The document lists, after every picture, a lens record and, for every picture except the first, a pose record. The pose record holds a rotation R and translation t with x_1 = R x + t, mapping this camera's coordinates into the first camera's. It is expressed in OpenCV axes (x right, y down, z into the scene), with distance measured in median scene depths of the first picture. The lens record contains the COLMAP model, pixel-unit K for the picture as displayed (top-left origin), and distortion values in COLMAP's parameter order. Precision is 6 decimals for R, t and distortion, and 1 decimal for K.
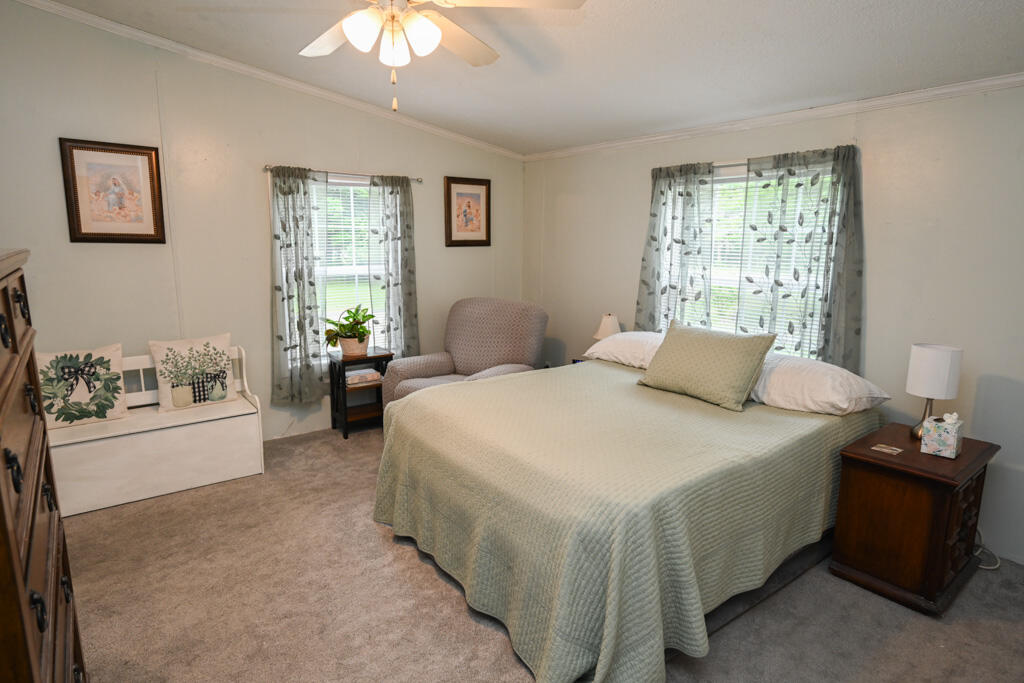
lens RADIAL K [[566.0, 0, 508.9], [0, 566.0, 343.4], [0, 0, 1]] dist [-0.001364, -0.000240]
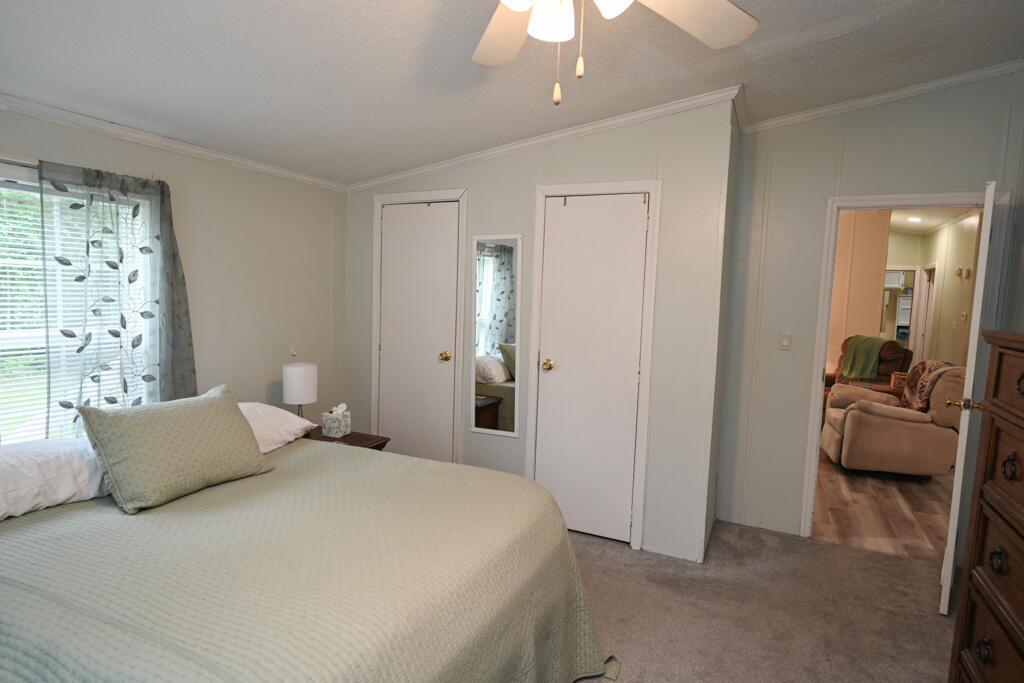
lens RADIAL K [[566.0, 0, 509.0], [0, 566.0, 342.1], [0, 0, 1]] dist [-0.001364, -0.000240]
pose [[-0.455972, -0.106050, 0.883653, -0.494118], [0.119867, 0.976511, 0.179046, -0.176371], [-0.881885, 0.187561, -0.432550, 0.889737]]
